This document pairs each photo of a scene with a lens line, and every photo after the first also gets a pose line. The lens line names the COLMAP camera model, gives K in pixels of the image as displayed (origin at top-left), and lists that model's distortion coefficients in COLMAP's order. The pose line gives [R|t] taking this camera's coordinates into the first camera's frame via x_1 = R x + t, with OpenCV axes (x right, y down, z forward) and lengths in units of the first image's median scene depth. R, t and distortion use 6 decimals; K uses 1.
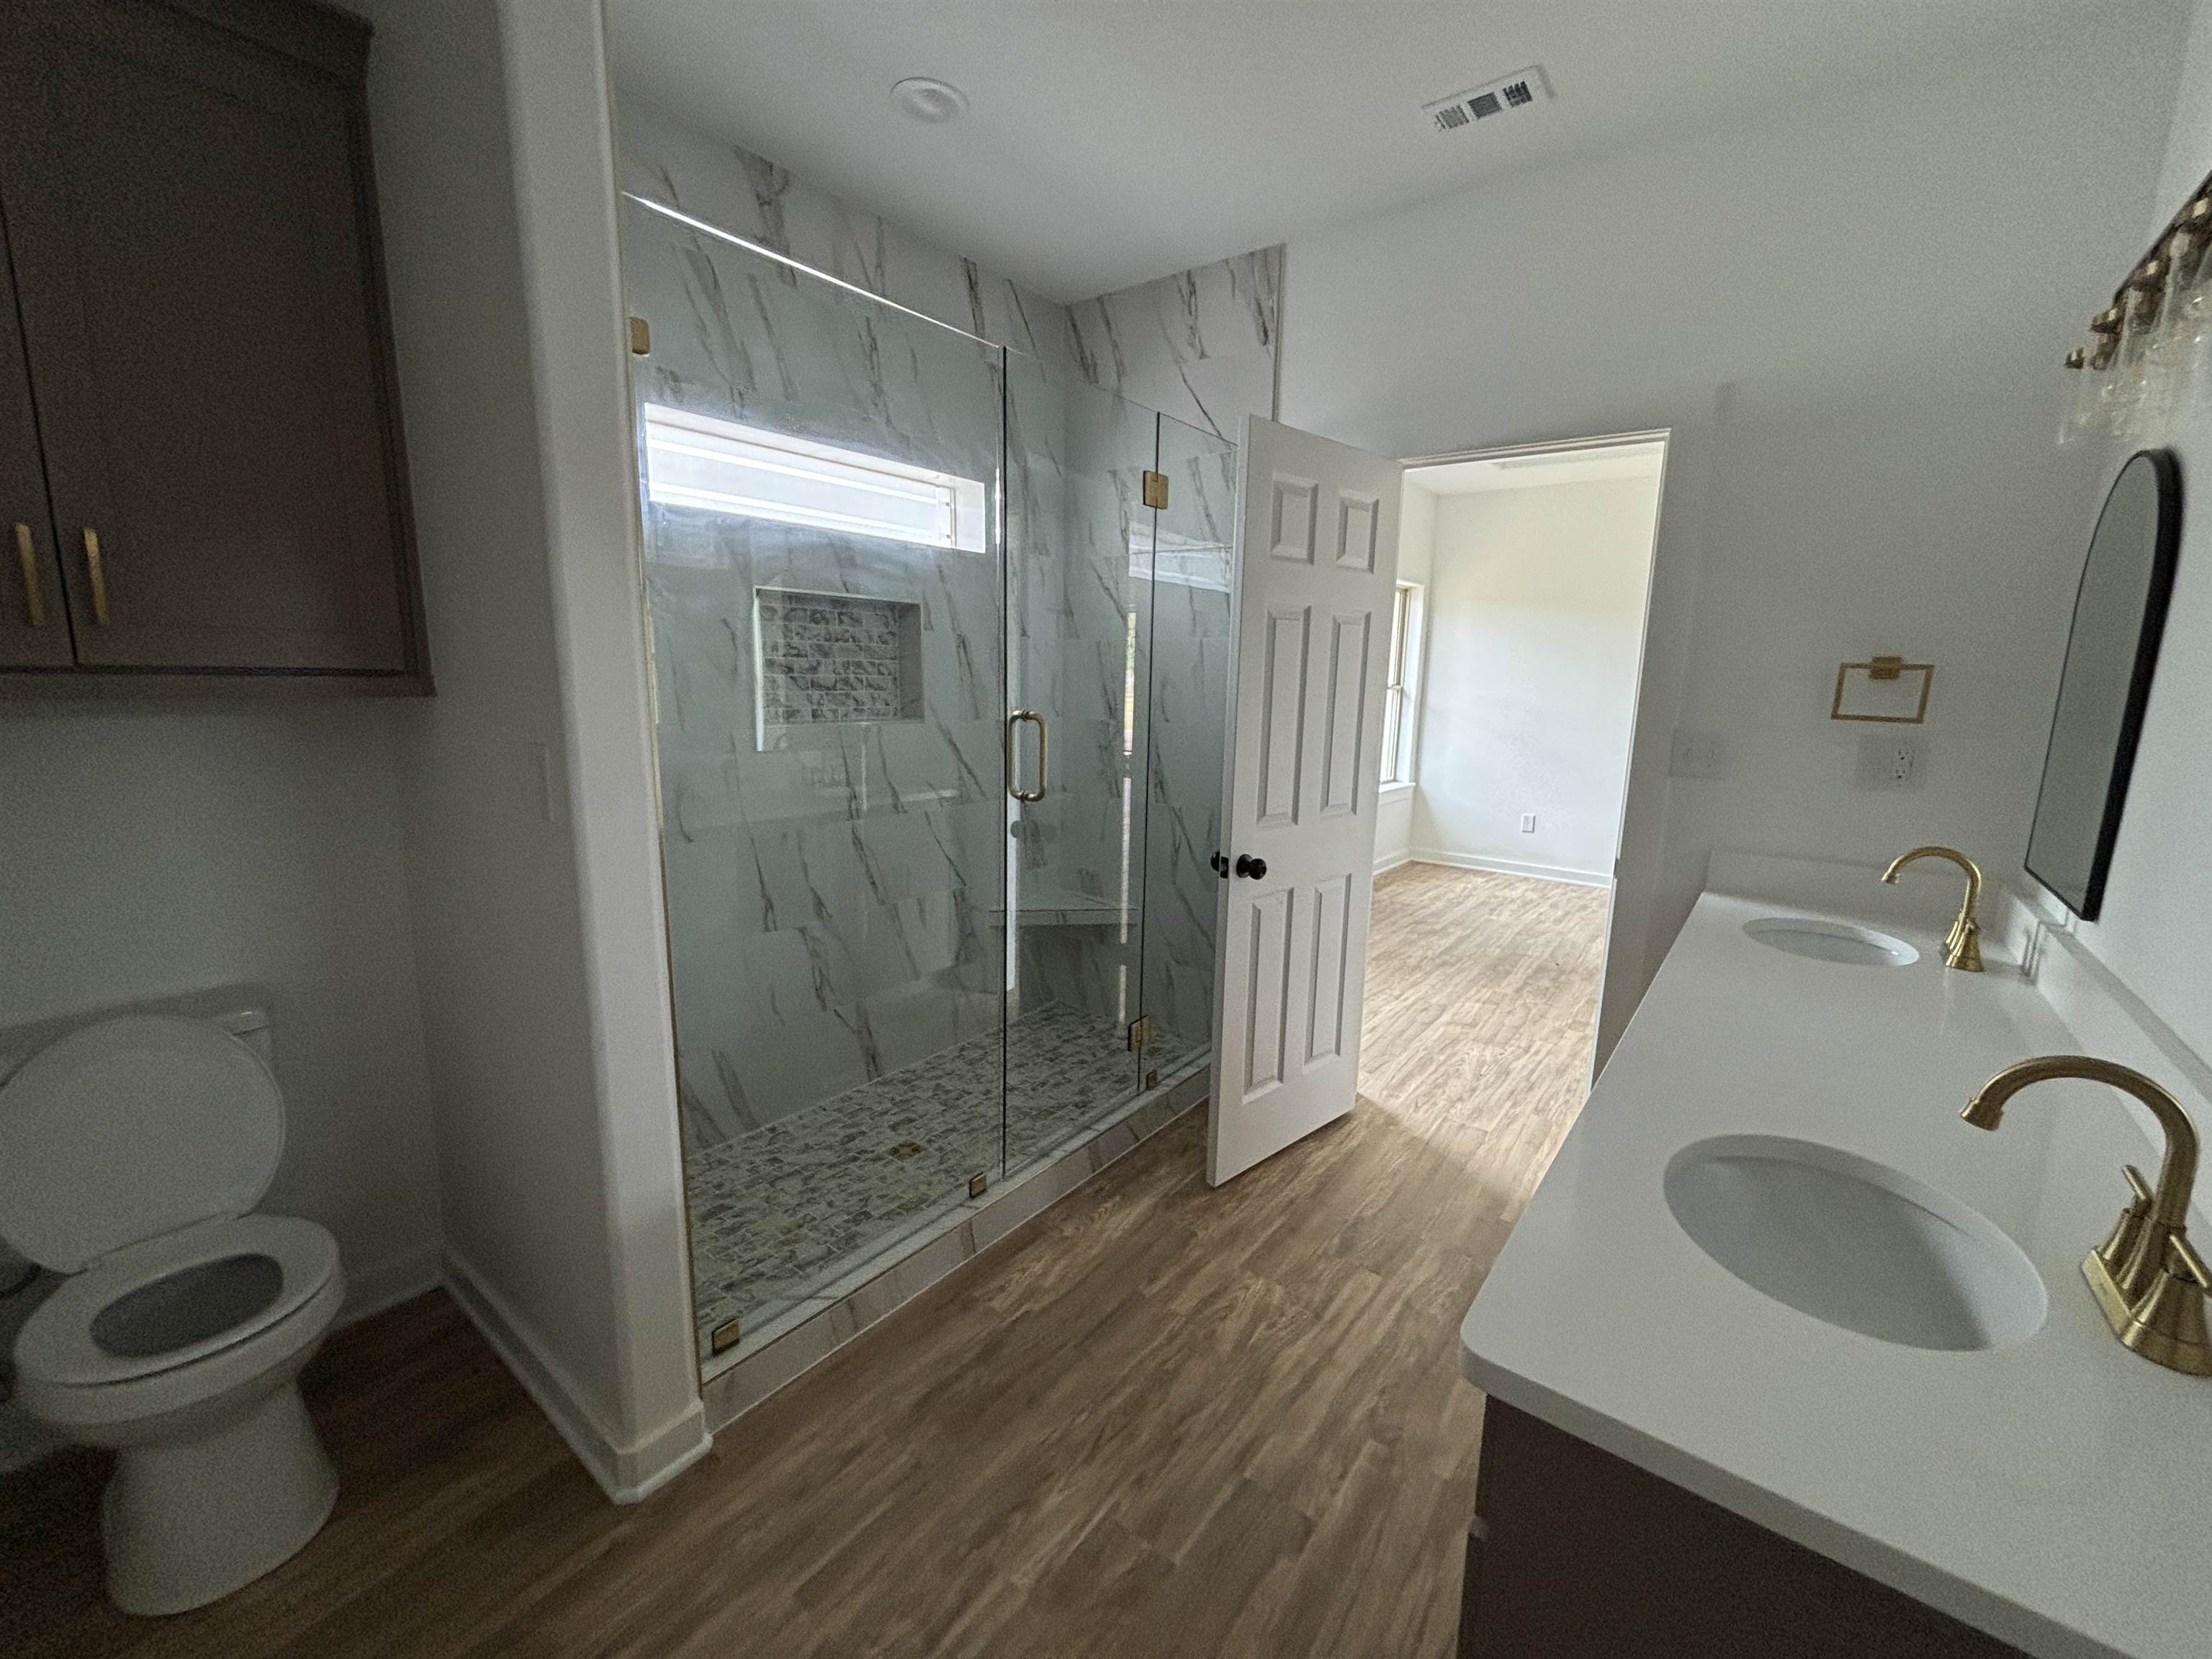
lens RADIAL K [[881.5, 0, 1108.5], [0, 881.5, 837.8], [0, 0, 1]] dist [0.000493, 0.000519]
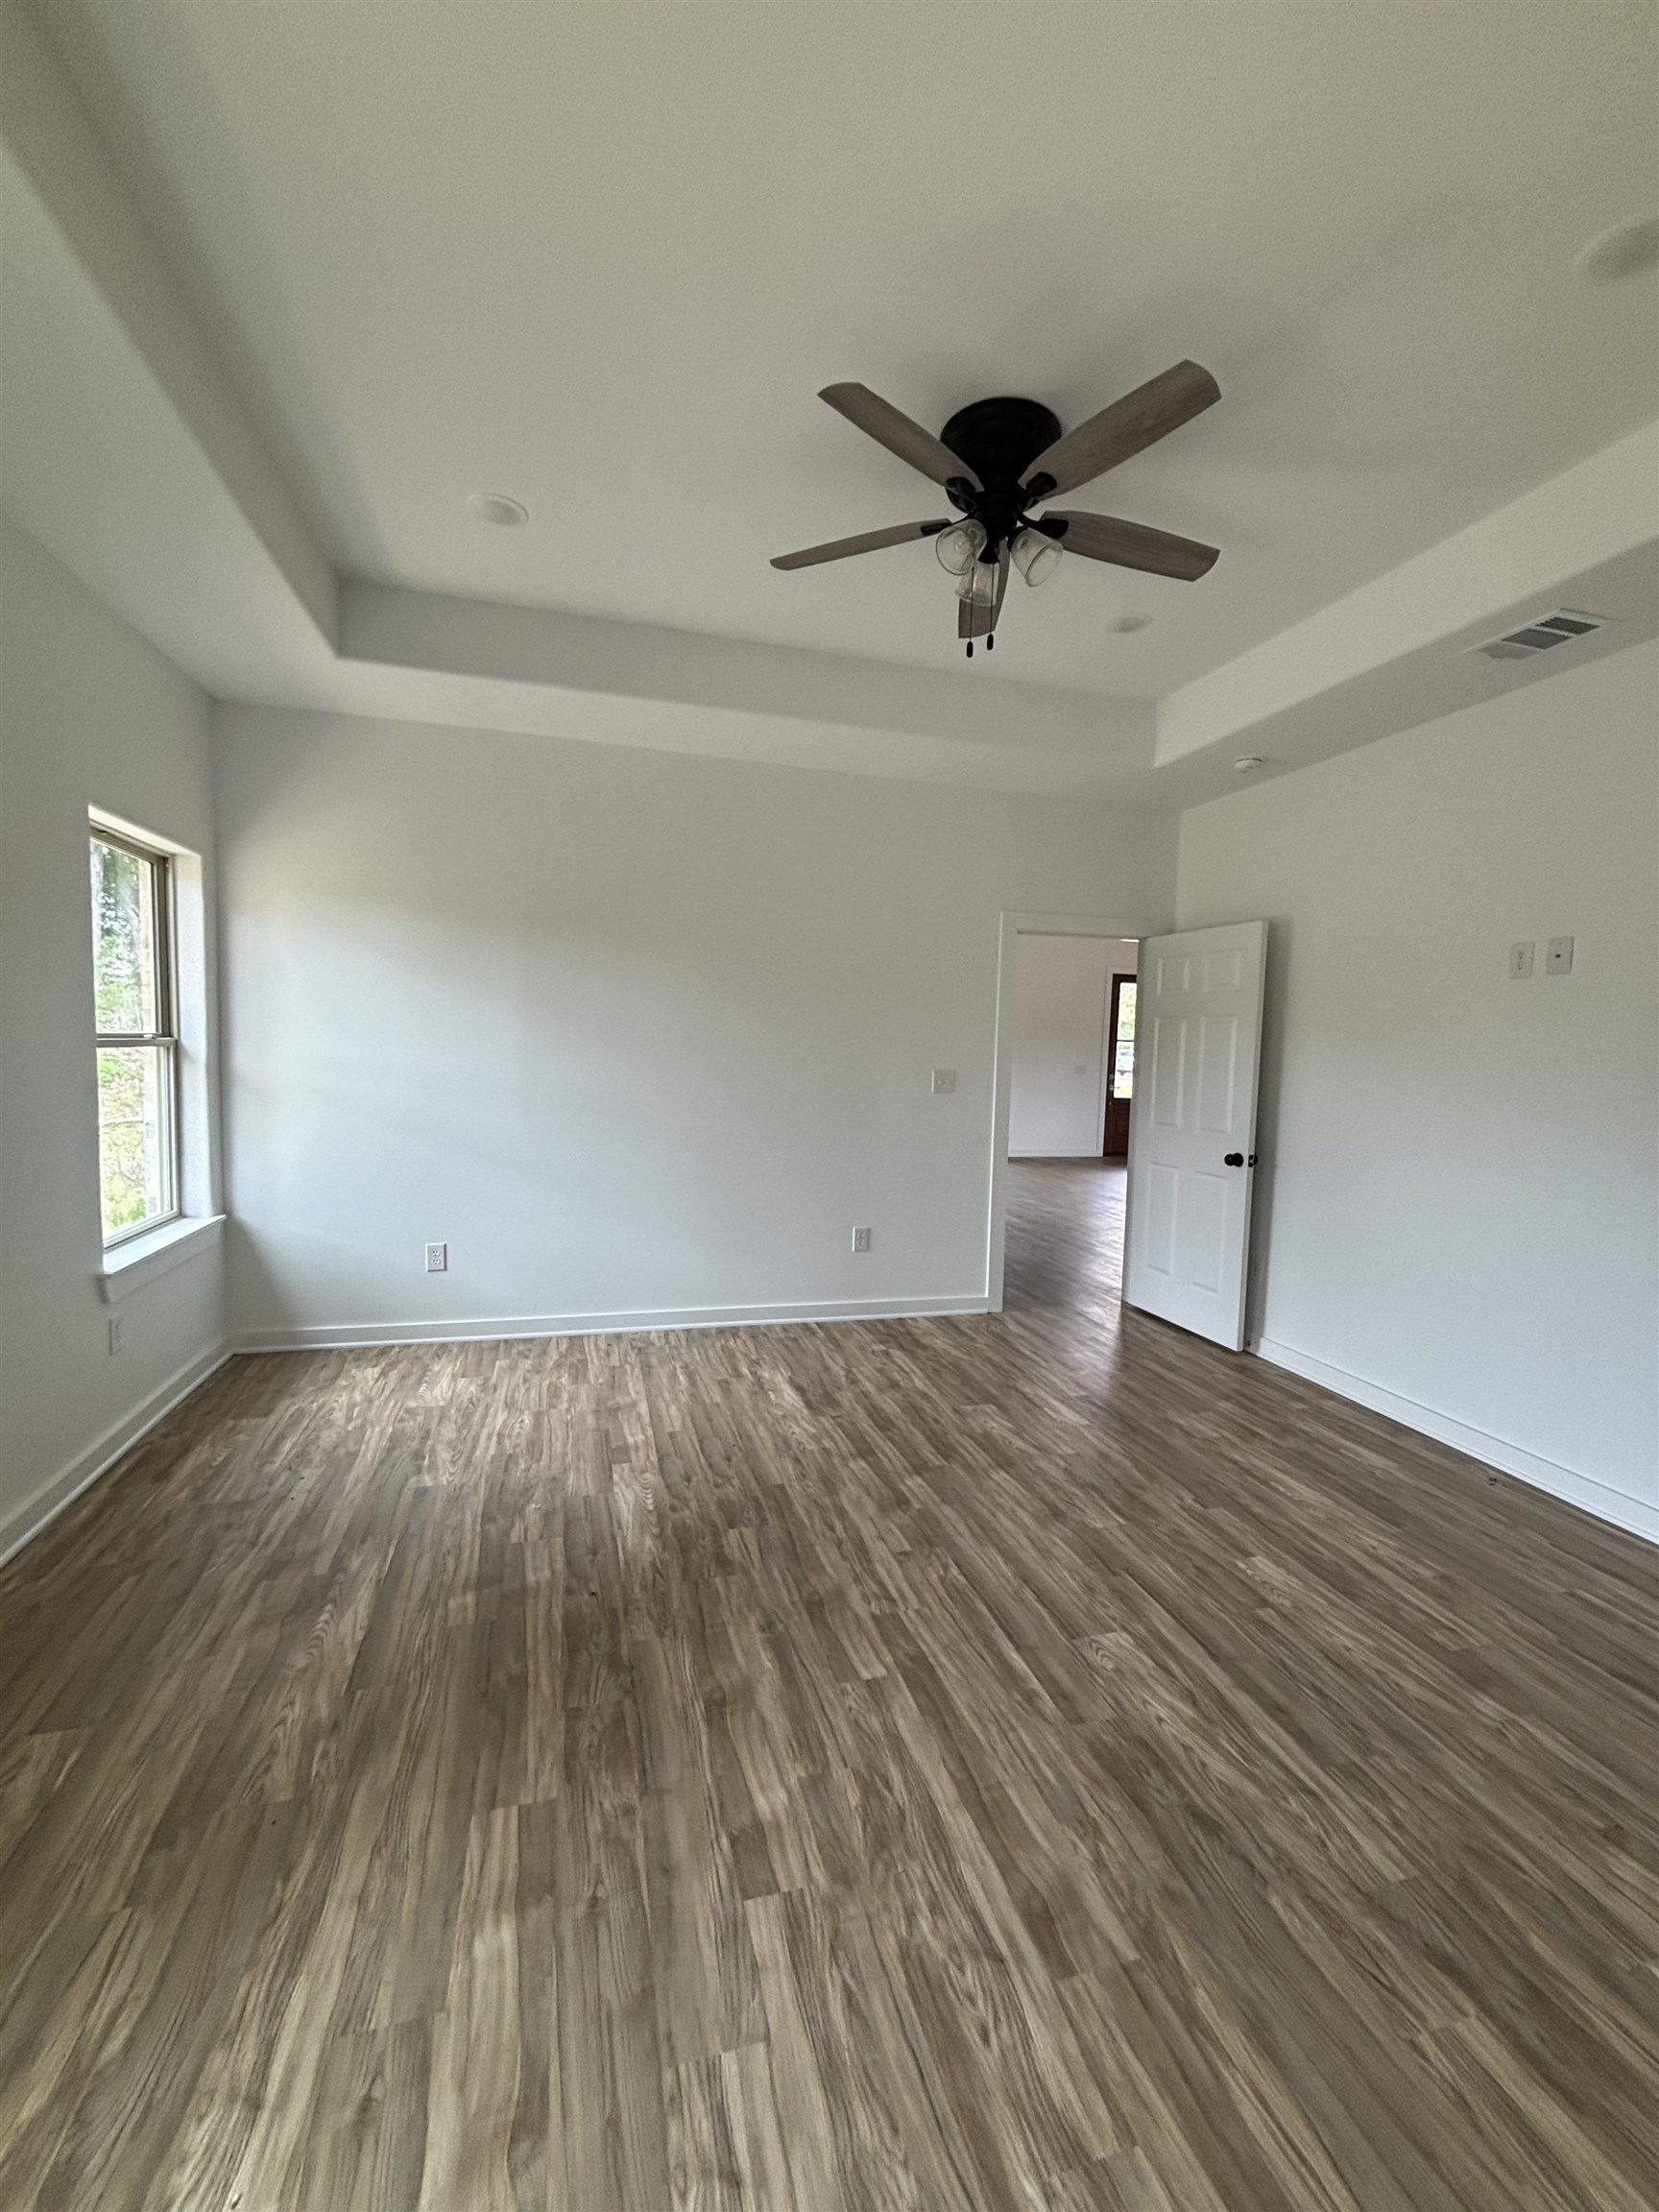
lens RADIAL K [[881.5, 0, 831.7], [0, 881.5, 1095.0], [0, 0, 1]] dist [0.000493, 0.000519]
pose [[0.583355, -0.055036, 0.810350, 0.198648], [0.137333, 0.990020, -0.031625, -0.109298], [-0.800522, 0.129736, 0.585092, 0.569821]]
